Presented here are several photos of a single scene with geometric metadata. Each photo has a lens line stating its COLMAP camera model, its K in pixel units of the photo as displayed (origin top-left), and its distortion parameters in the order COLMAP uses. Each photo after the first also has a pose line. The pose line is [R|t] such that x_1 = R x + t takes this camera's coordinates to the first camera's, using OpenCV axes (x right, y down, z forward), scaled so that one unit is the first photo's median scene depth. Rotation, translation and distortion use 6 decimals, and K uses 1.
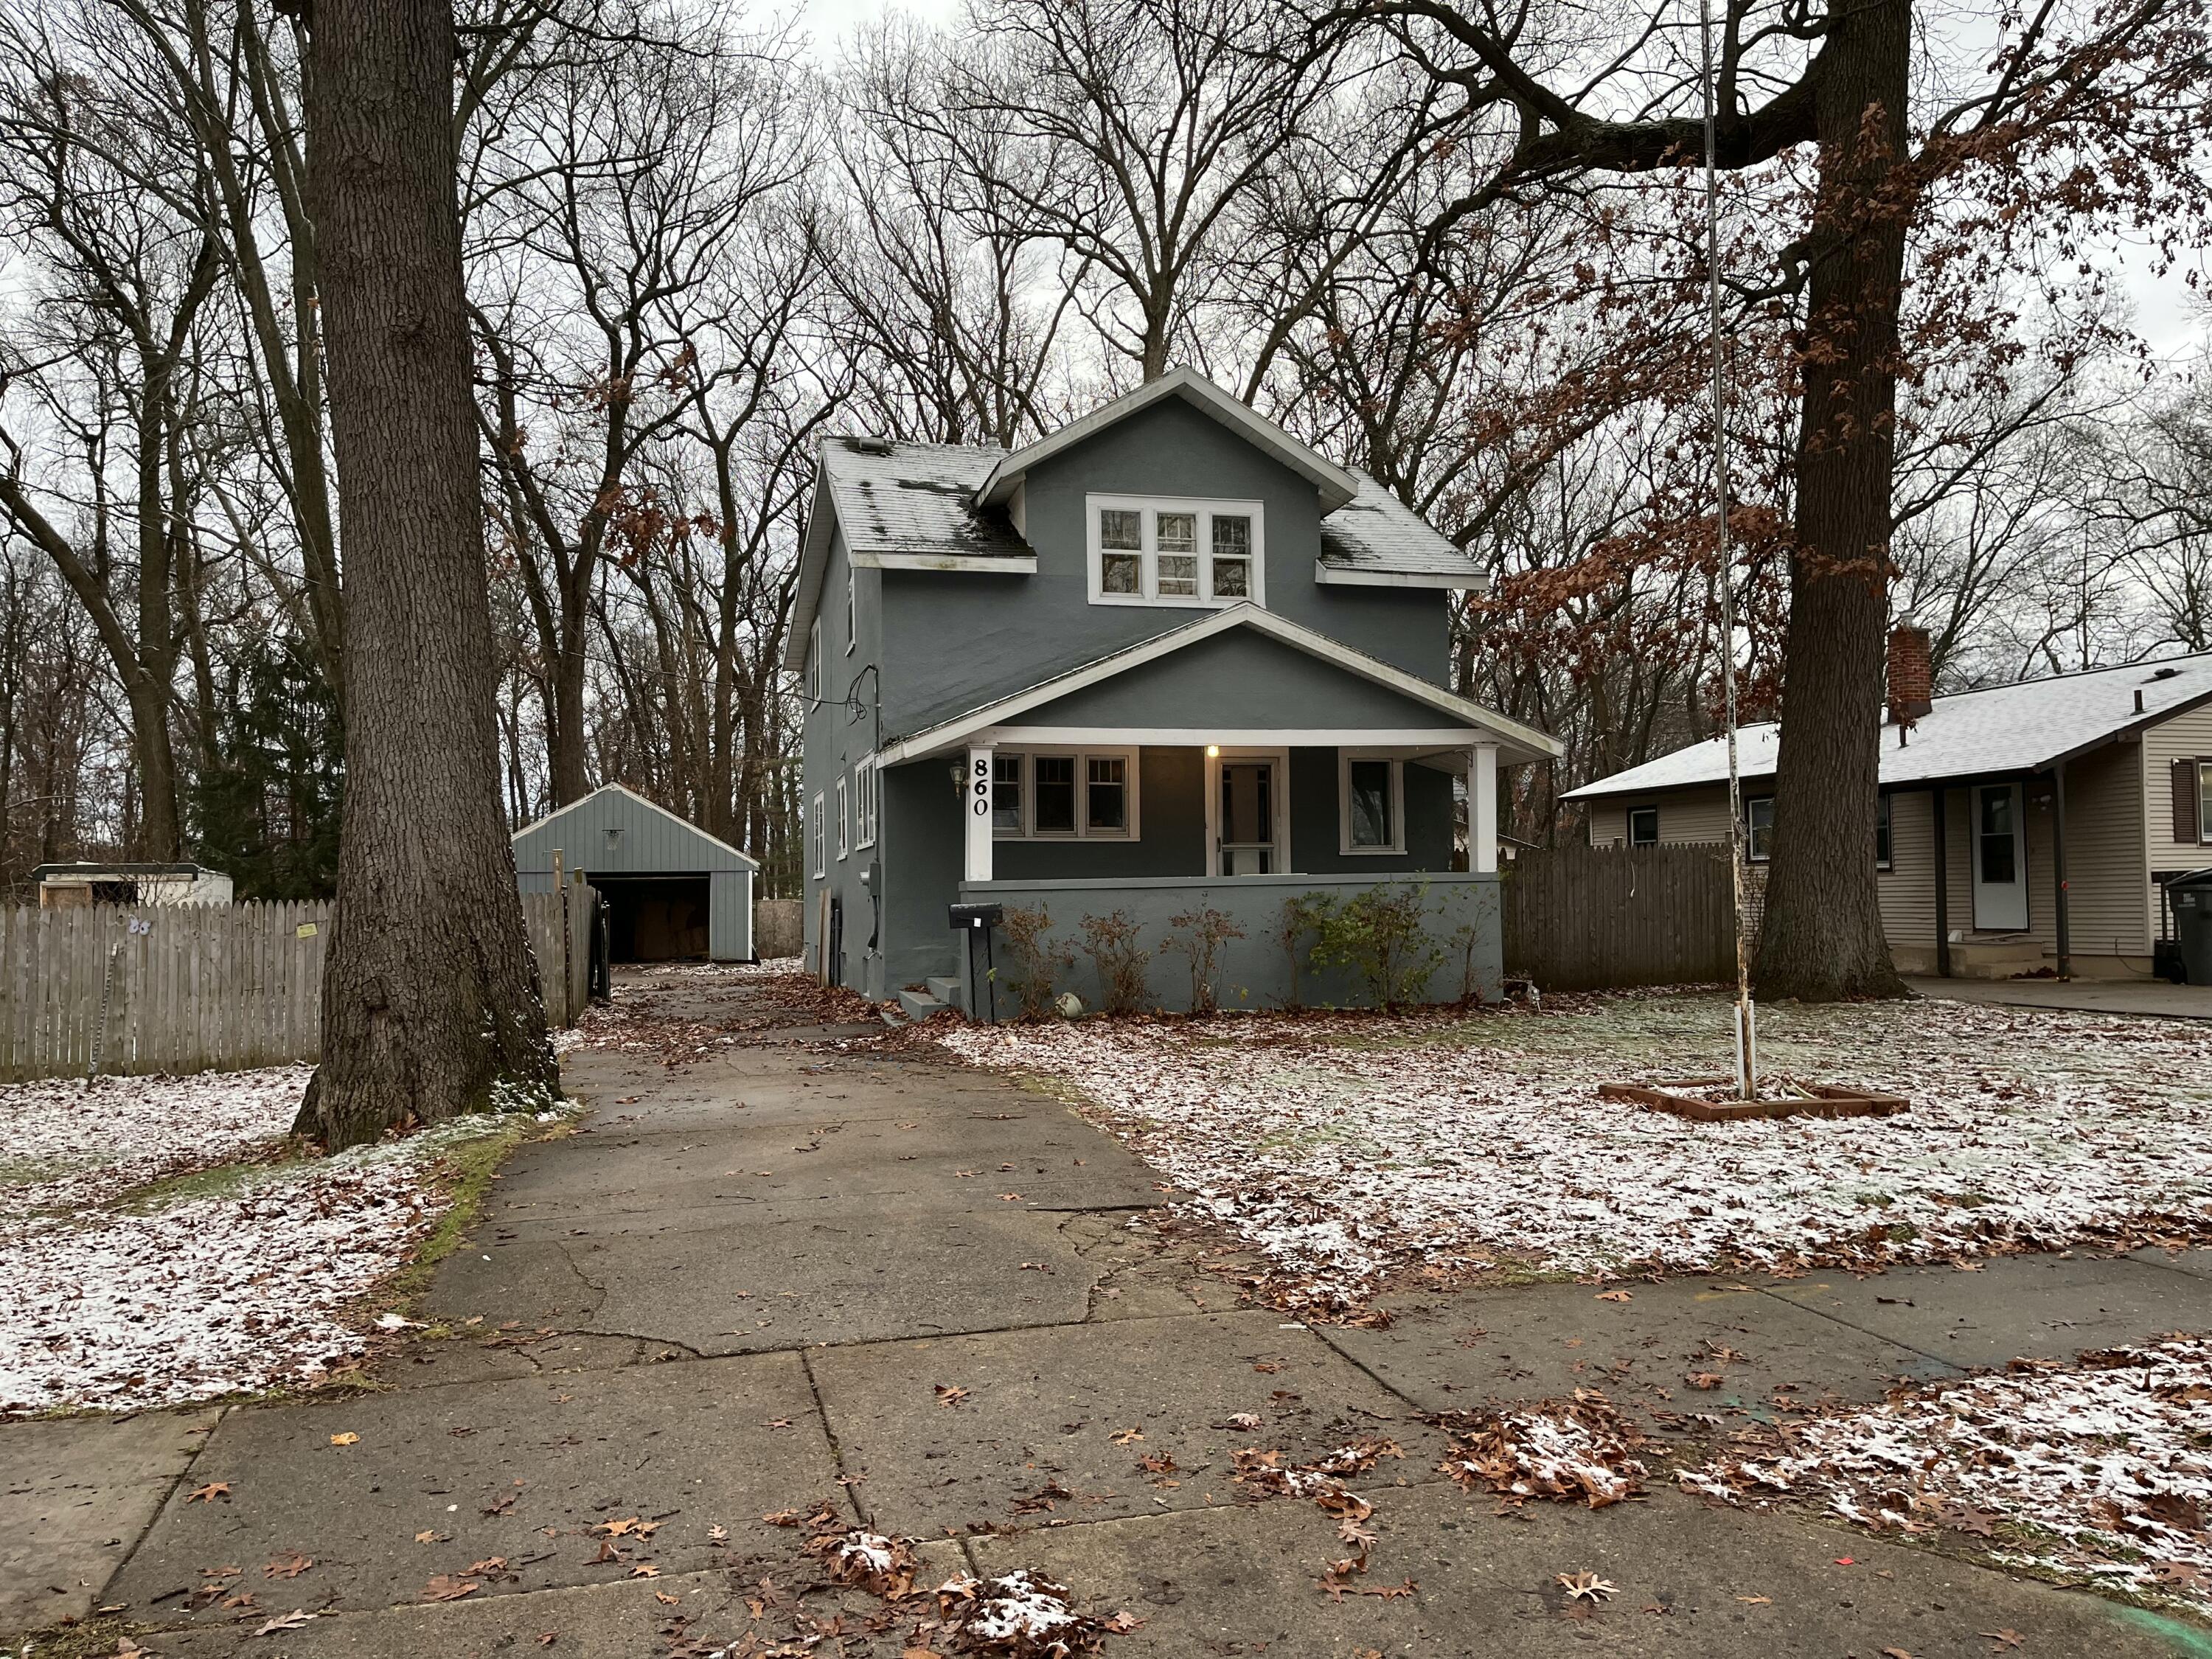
lens RADIAL K [[1693.0, 0, 1092.6], [0, 1693.0, 830.2], [0, 0, 1]] dist [0.034466, -0.012289]
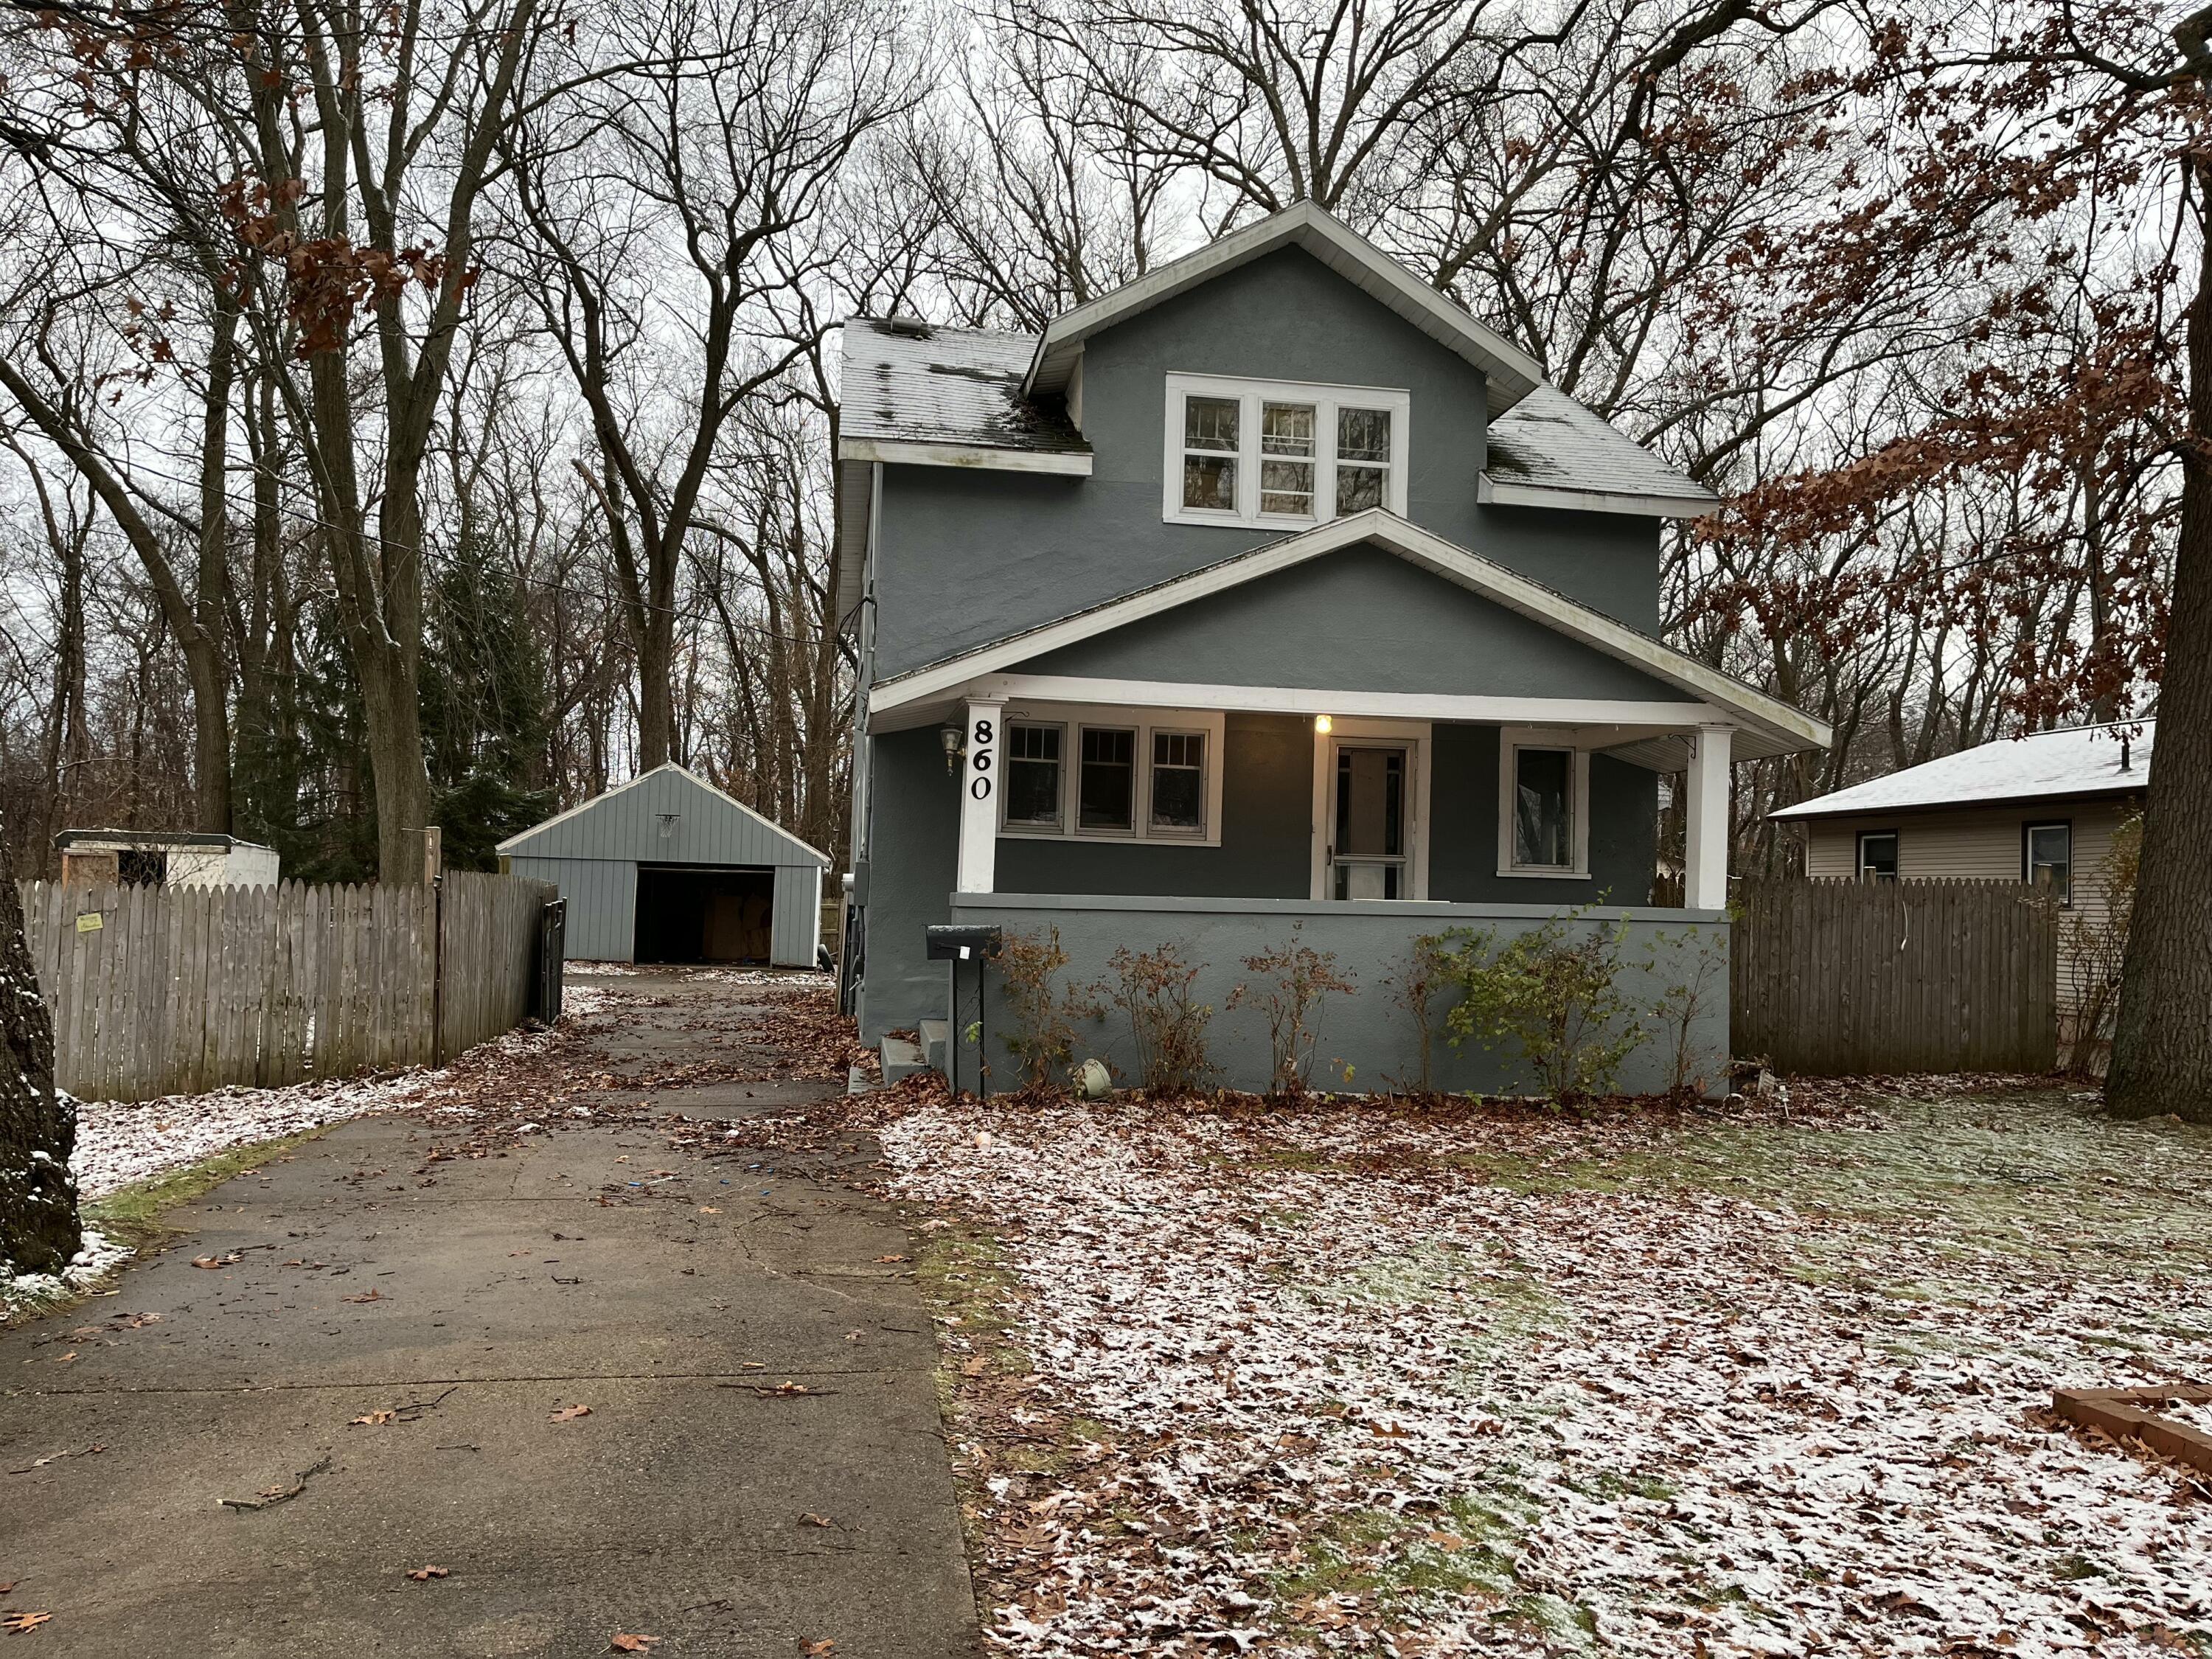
lens RADIAL K [[1693.0, 0, 1102.9], [0, 1693.0, 840.9], [0, 0, 1]] dist [0.034466, -0.012289]
pose [[0.996098, 0.038350, -0.079489, 0.034394], [-0.038214, 0.999264, 0.003232, 0.003439], [0.079554, -0.000182, 0.996831, 0.257658]]
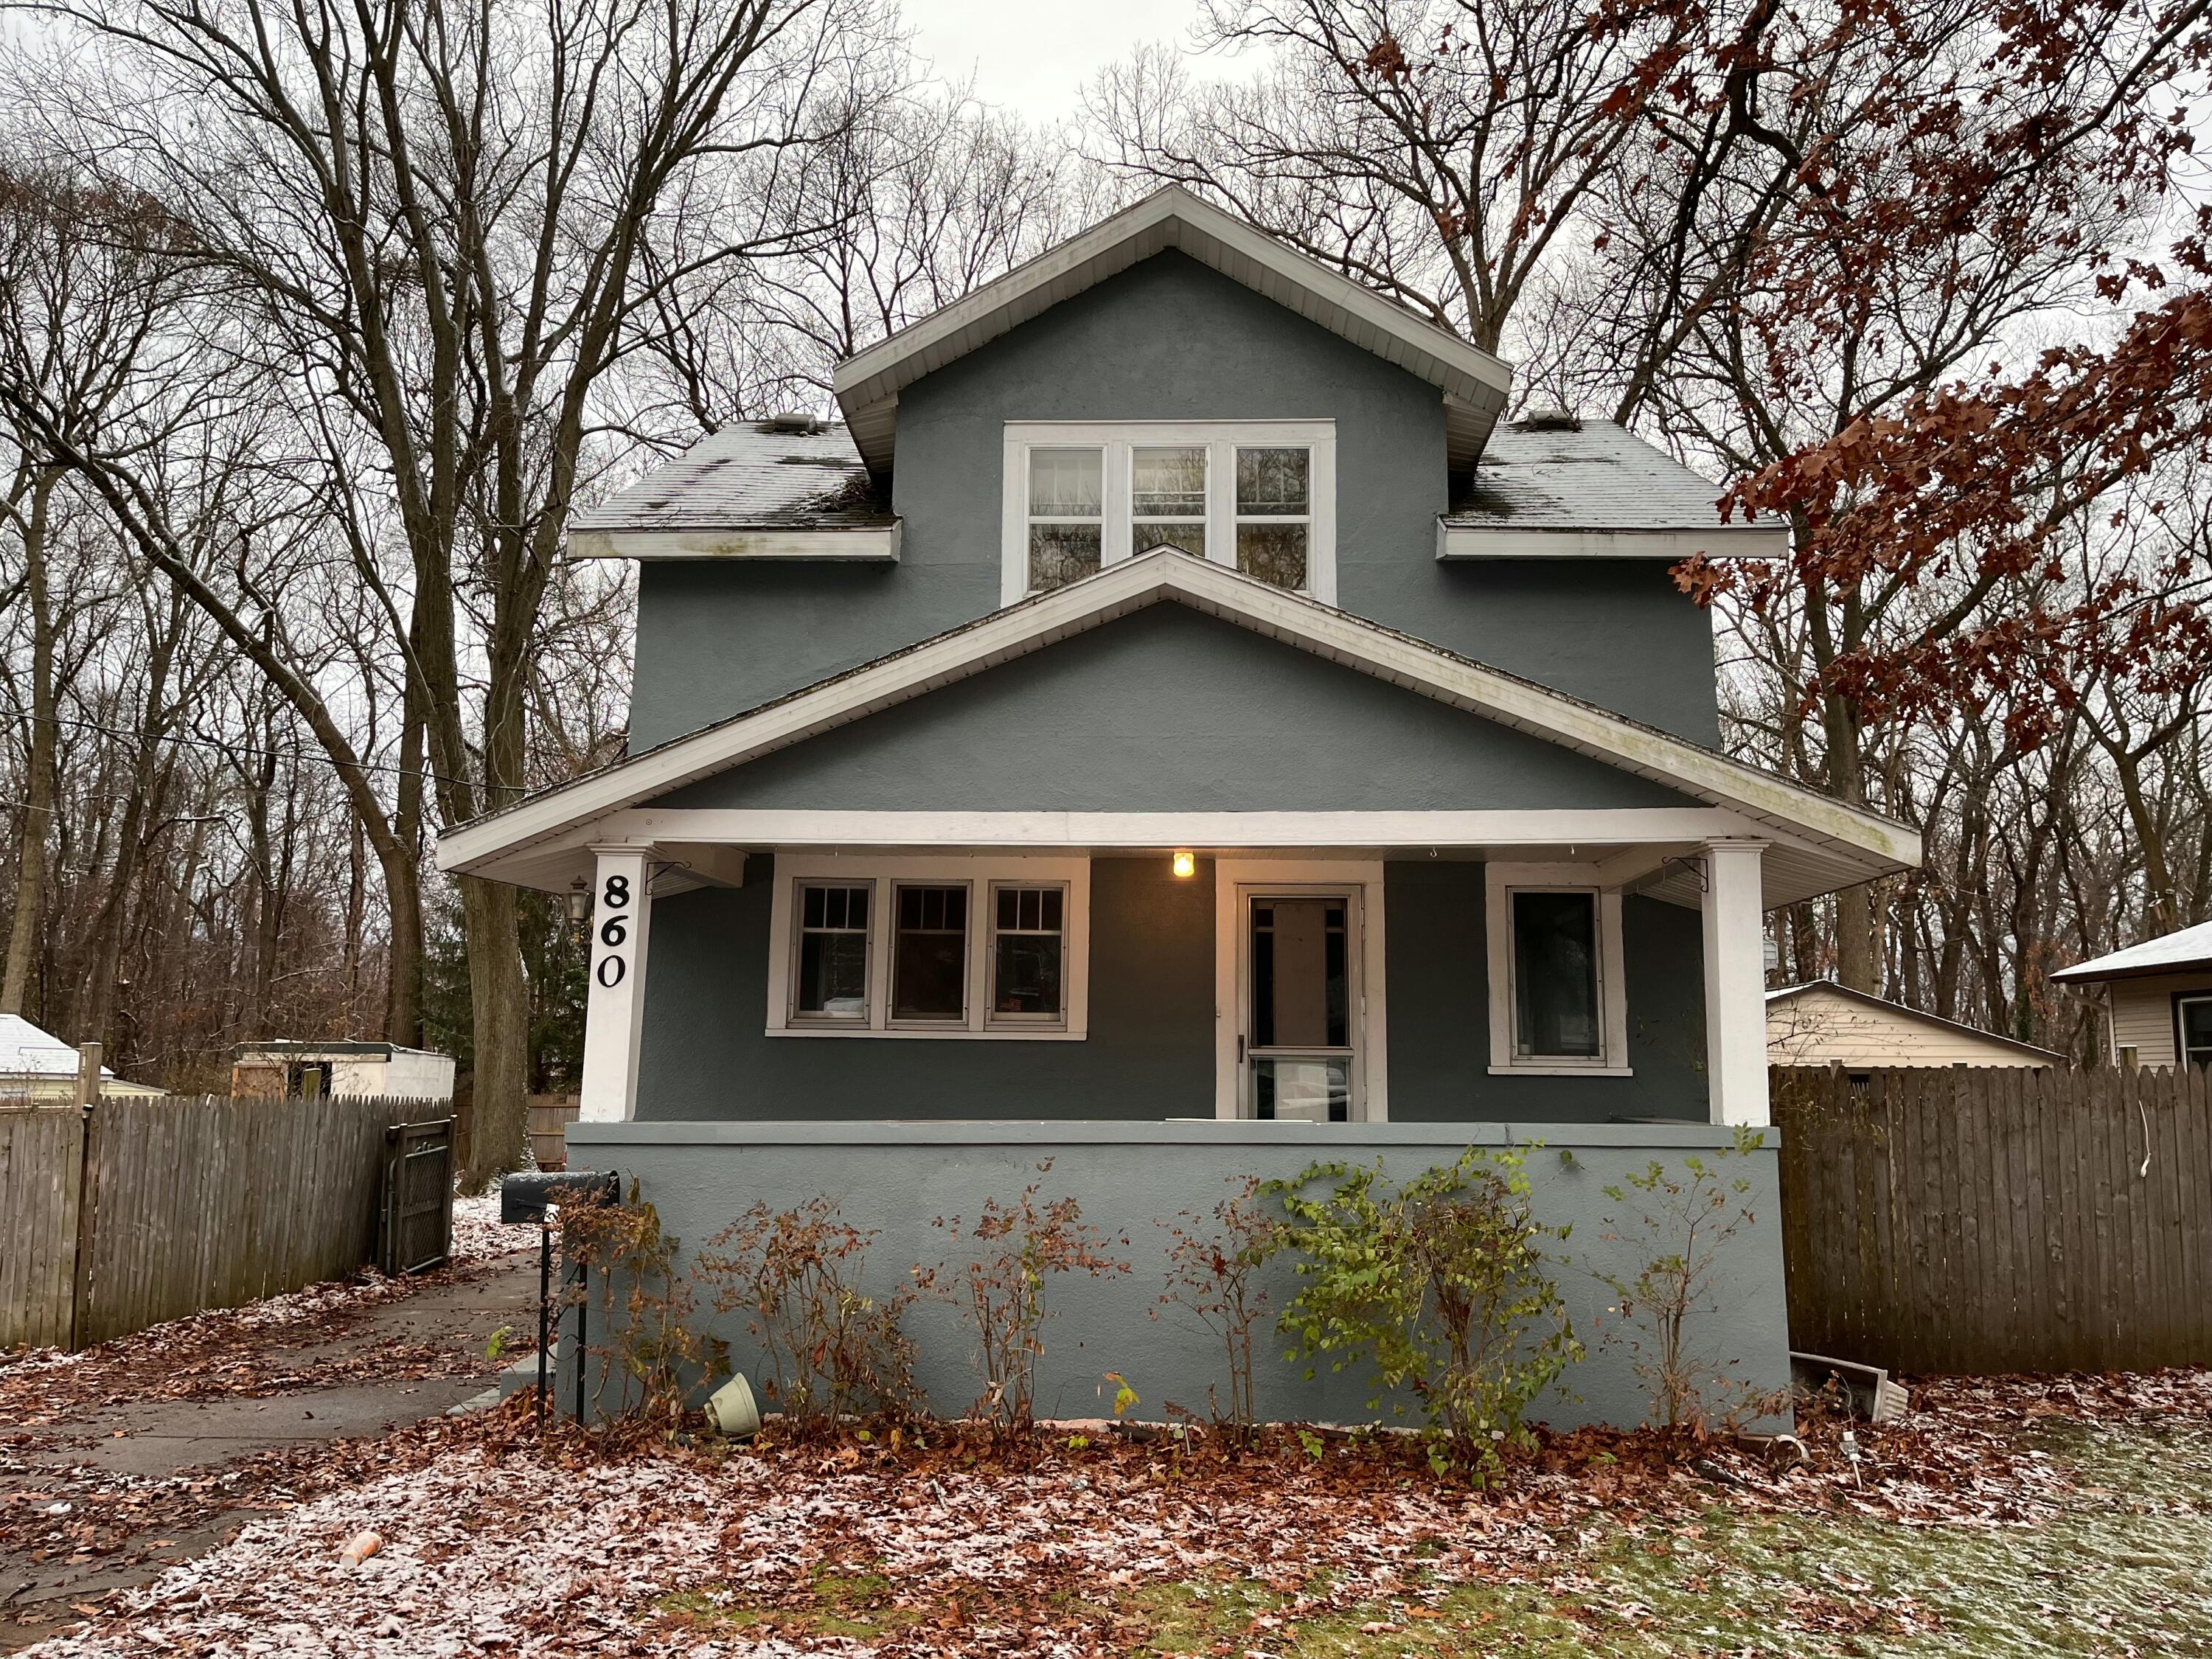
lens RADIAL K [[1693.0, 0, 1099.2], [0, 1693.0, 829.8], [0, 0, 1]] dist [0.034466, -0.012289]
pose [[0.963431, -0.017289, -0.267399, 0.173260], [-0.011576, 0.994299, -0.105997, -0.003067], [0.267708, 0.105217, 0.957738, 0.470737]]
